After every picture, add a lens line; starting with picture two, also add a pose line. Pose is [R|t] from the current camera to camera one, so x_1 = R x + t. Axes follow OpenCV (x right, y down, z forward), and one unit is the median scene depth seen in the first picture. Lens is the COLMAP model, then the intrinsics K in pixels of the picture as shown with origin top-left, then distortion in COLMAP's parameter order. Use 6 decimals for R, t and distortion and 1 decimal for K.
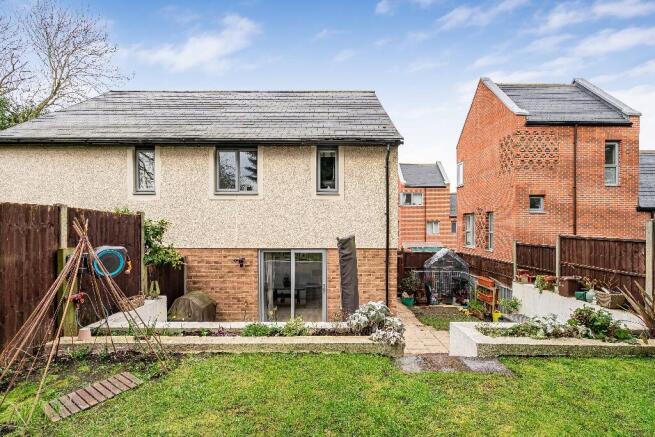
lens RADIAL K [[307.6, 0, 324.8], [0, 307.6, 222.1], [0, 0, 1]] dist [-0.001156, -0.001059]
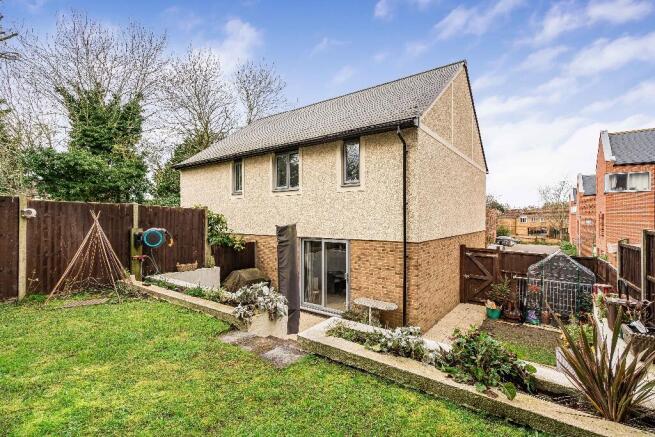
lens RADIAL K [[307.6, 0, 323.4], [0, 307.6, 216.2], [0, 0, 1]] dist [-0.001156, -0.001059]
pose [[0.799497, -0.004949, -0.600650, 0.558520], [0.002078, 0.999983, -0.005473, 0.015537], [0.600667, 0.003128, 0.799493, 0.140687]]
